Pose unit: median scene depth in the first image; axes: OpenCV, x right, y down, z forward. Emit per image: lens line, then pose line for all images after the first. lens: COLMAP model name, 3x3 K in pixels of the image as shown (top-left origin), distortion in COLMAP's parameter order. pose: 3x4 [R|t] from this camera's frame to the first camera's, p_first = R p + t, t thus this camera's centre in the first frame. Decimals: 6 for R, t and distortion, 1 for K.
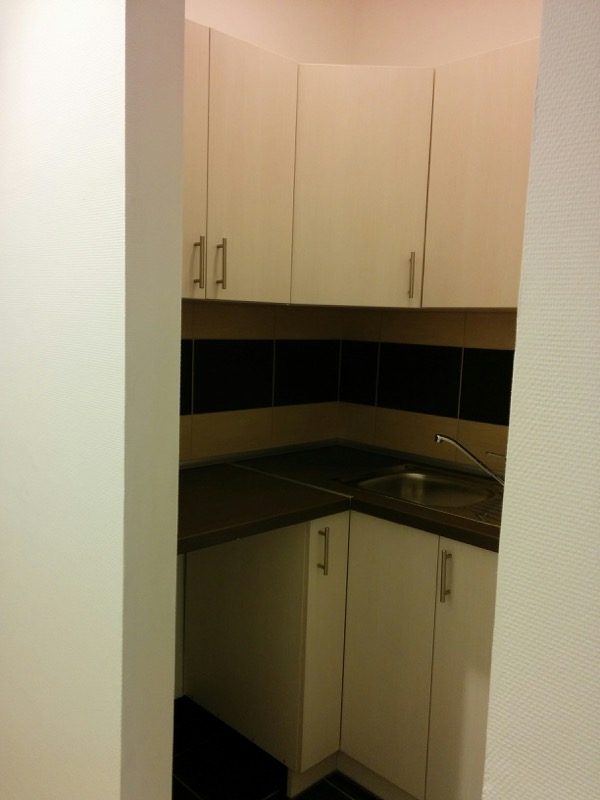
lens RADIAL K [[703.2, 0, 296.4], [0, 703.2, 394.1], [0, 0, 1]] dist [0.081989, -0.094000]
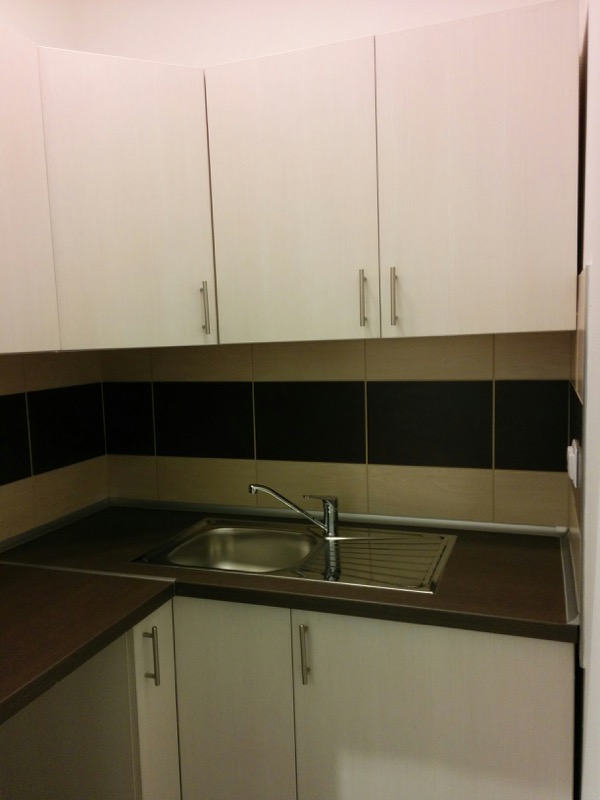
lens RADIAL K [[703.2, 0, 302.3], [0, 703.2, 408.8], [0, 0, 1]] dist [0.081989, -0.094000]
pose [[0.901840, -0.110120, 0.417802, -0.102694], [0.108856, 0.993692, 0.026939, -0.055078], [-0.418133, 0.021185, 0.908139, 0.166844]]
